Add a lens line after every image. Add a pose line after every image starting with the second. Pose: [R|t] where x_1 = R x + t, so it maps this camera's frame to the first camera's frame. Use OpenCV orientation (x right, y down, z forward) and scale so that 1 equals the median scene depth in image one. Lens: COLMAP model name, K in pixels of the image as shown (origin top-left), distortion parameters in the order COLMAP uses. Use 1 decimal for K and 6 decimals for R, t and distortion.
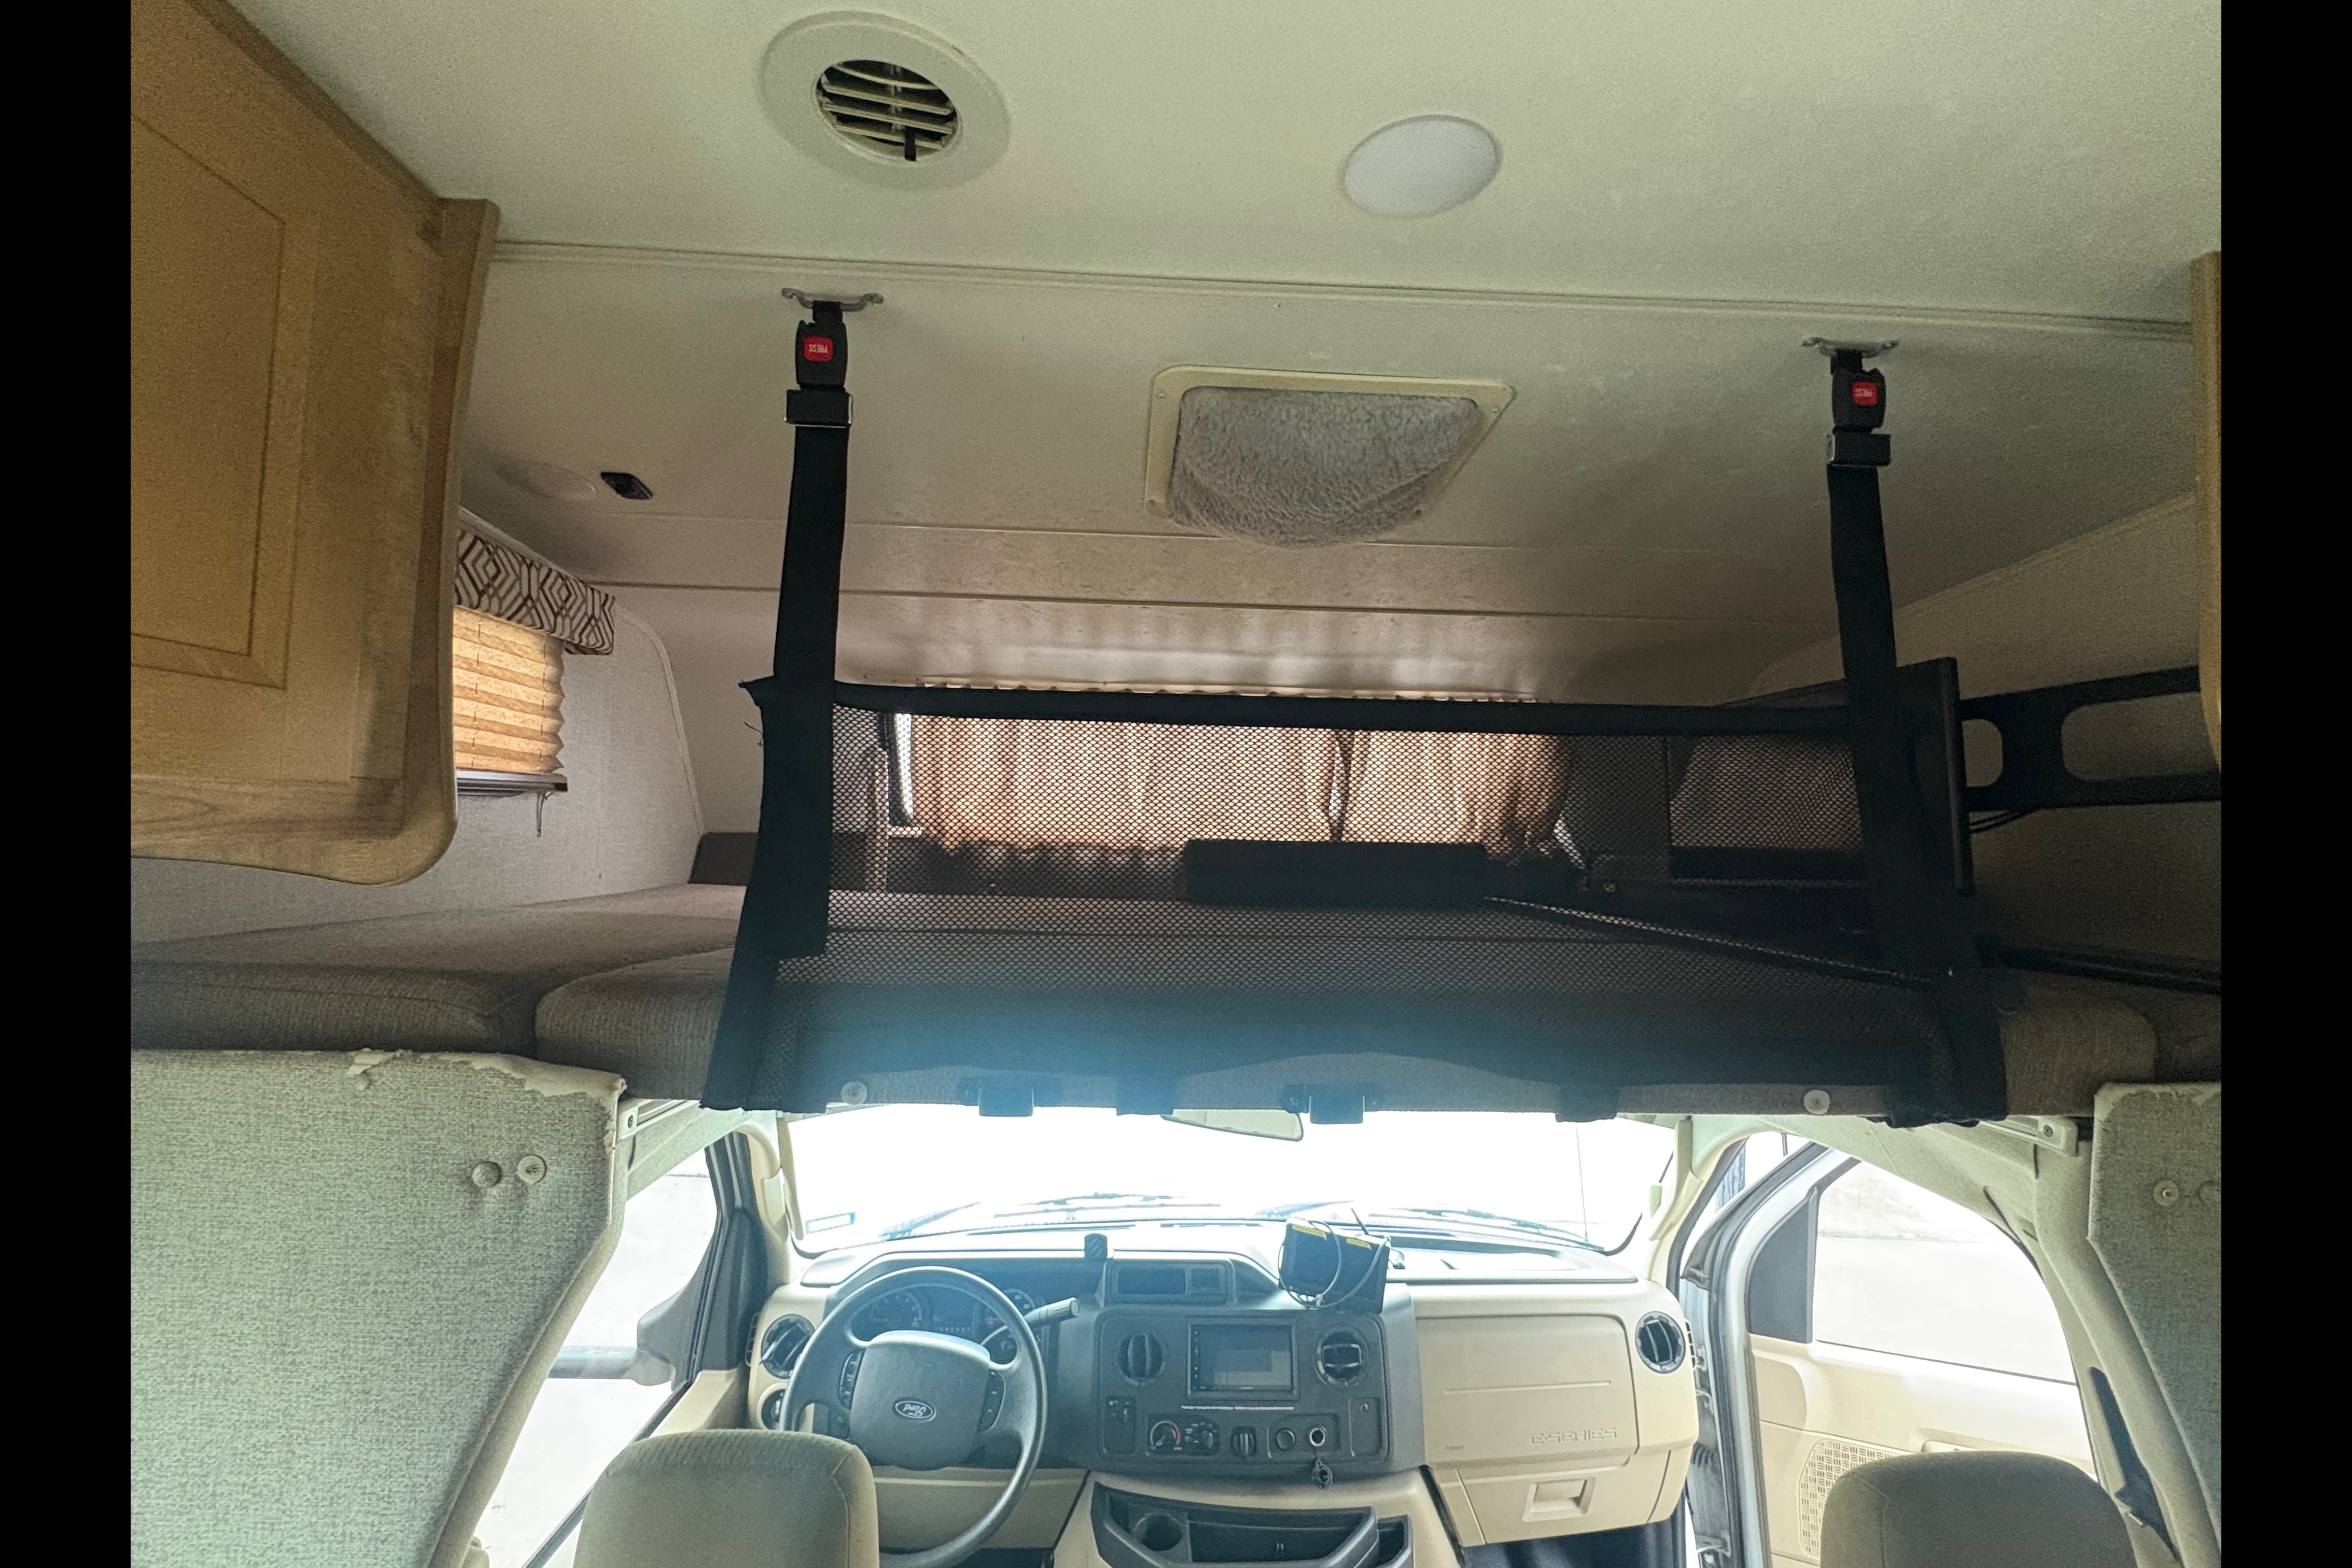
lens RADIAL K [[998.3, 0, 1172.2], [0, 998.3, 785.7], [0, 0, 1]] dist [0.009150, -0.000383]
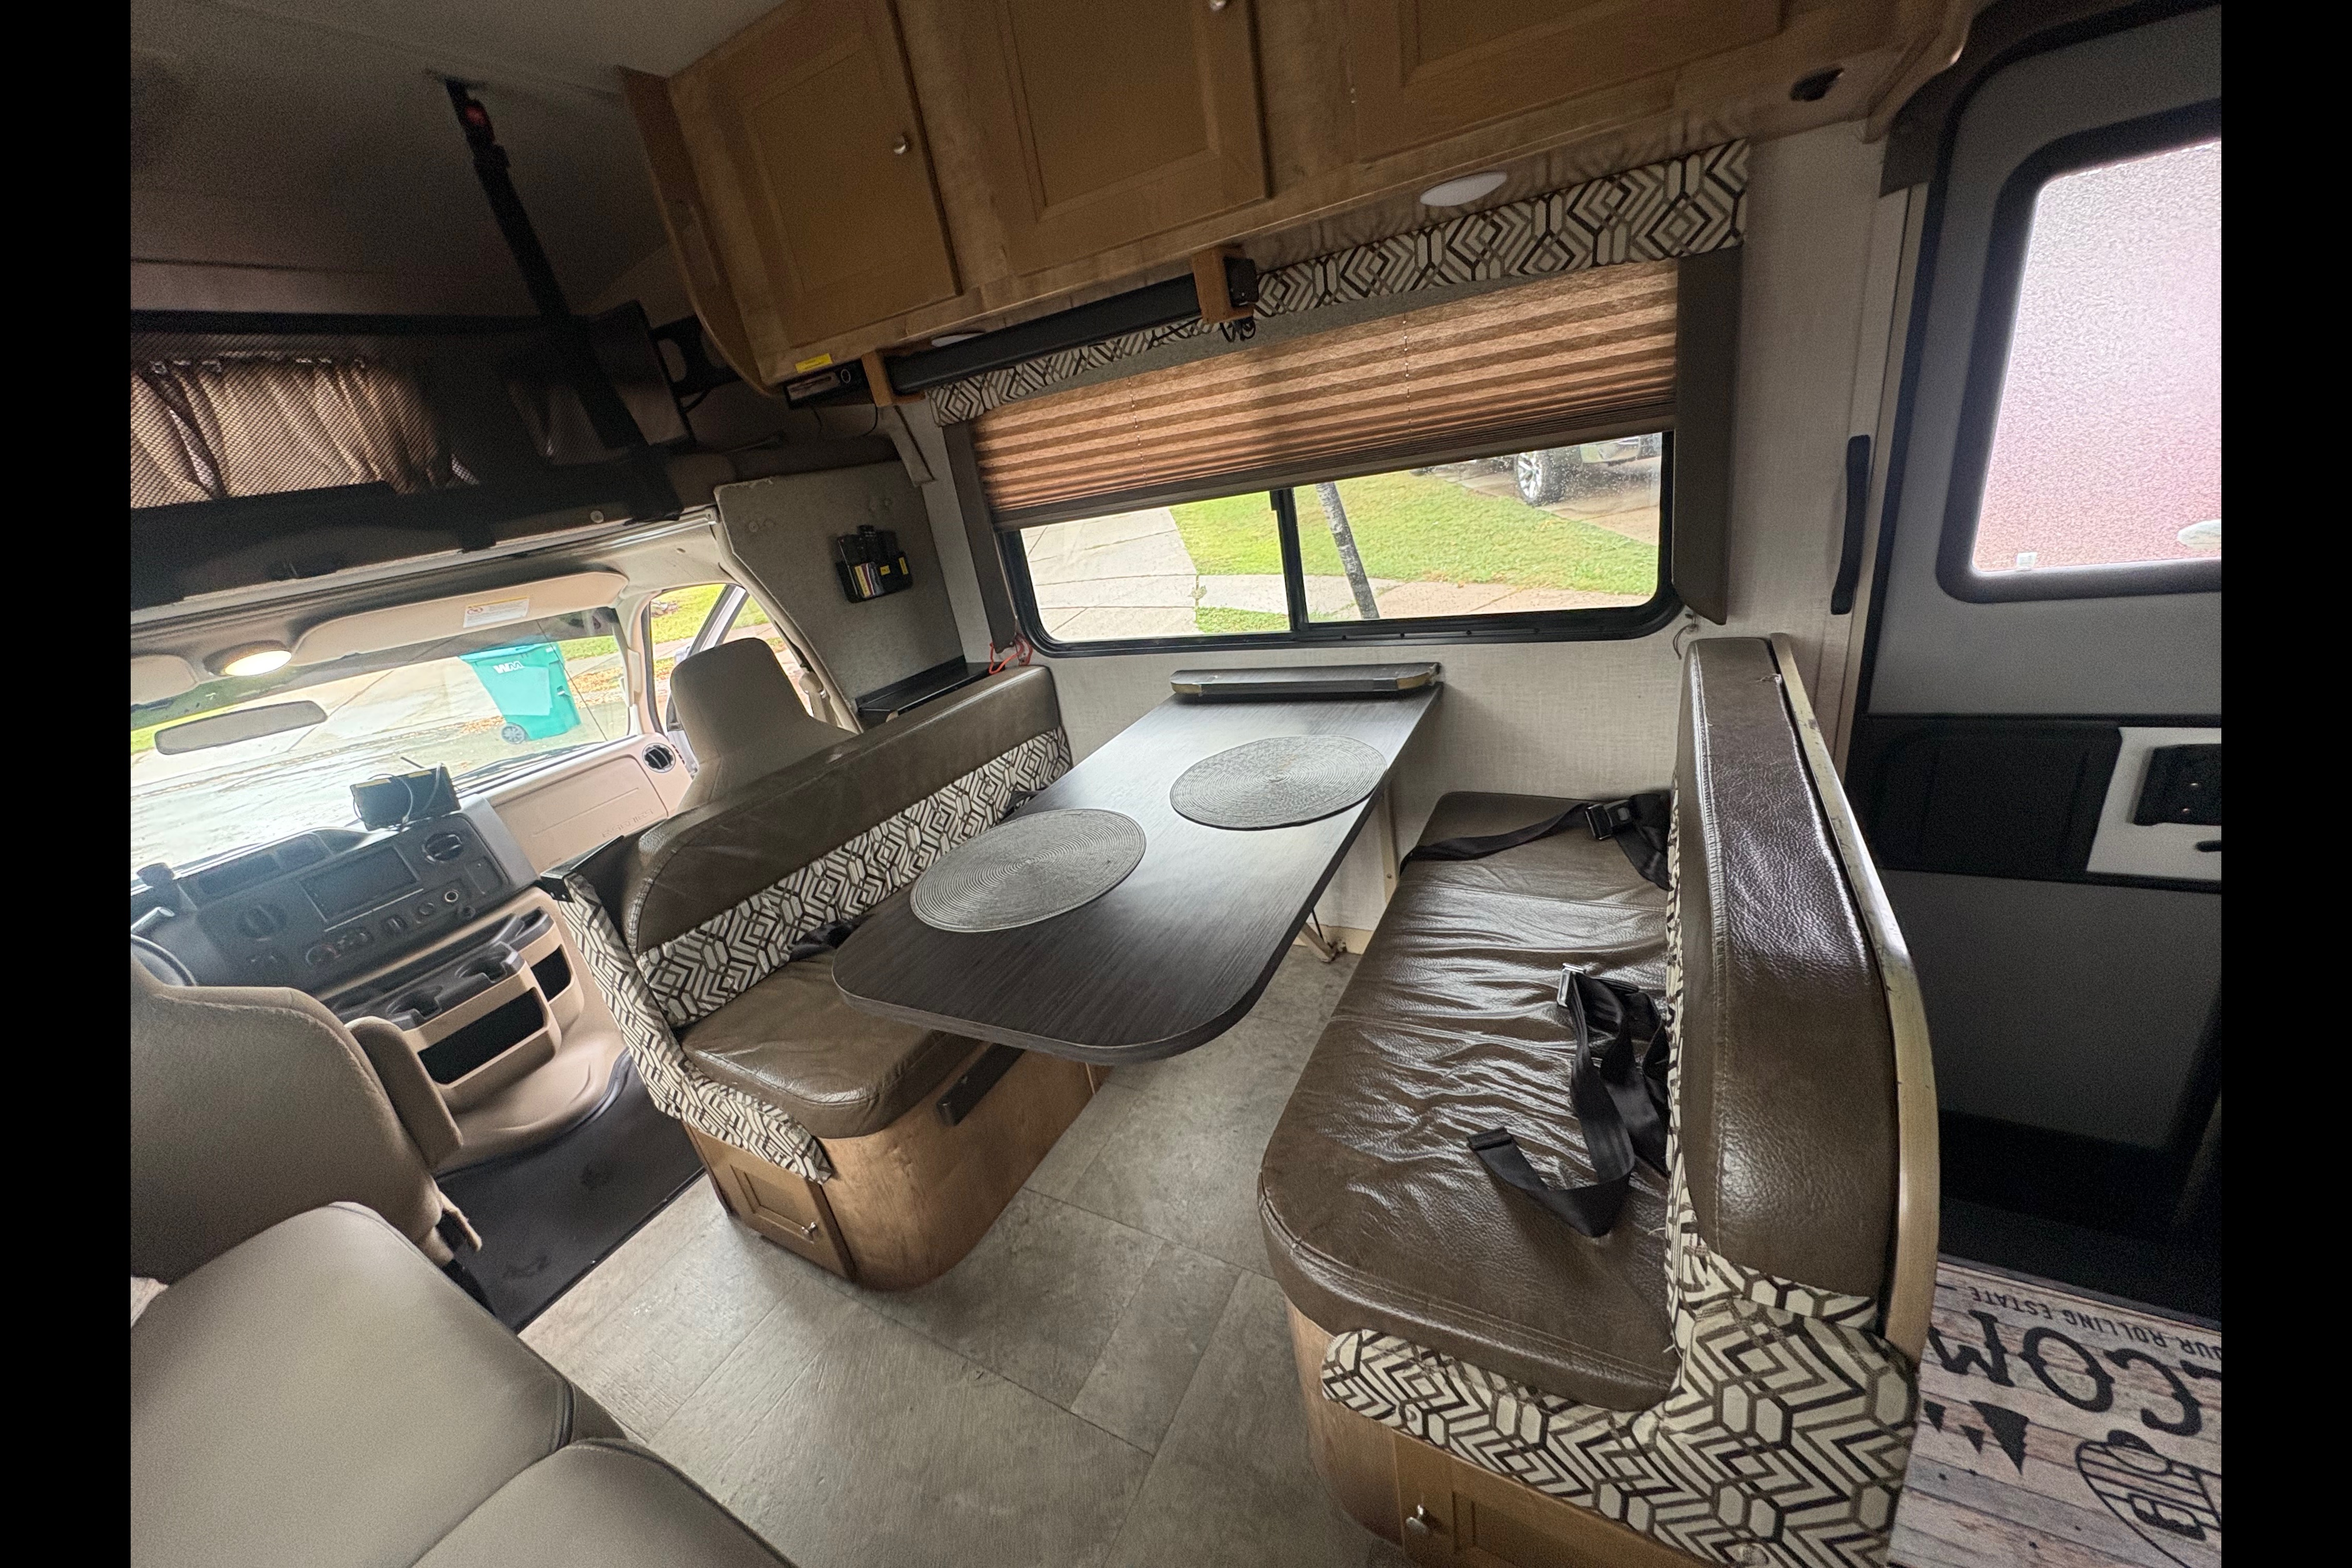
lens RADIAL K [[835.2, 0, 1183.0], [0, 835.2, 779.1], [0, 0, 1]] dist [-0.000370, -0.000075]
pose [[0.509145, -0.425205, 0.748313, -0.156488], [0.146061, 0.899518, 0.411744, 0.138423], [-0.848197, -0.100338, 0.520091, -0.555444]]
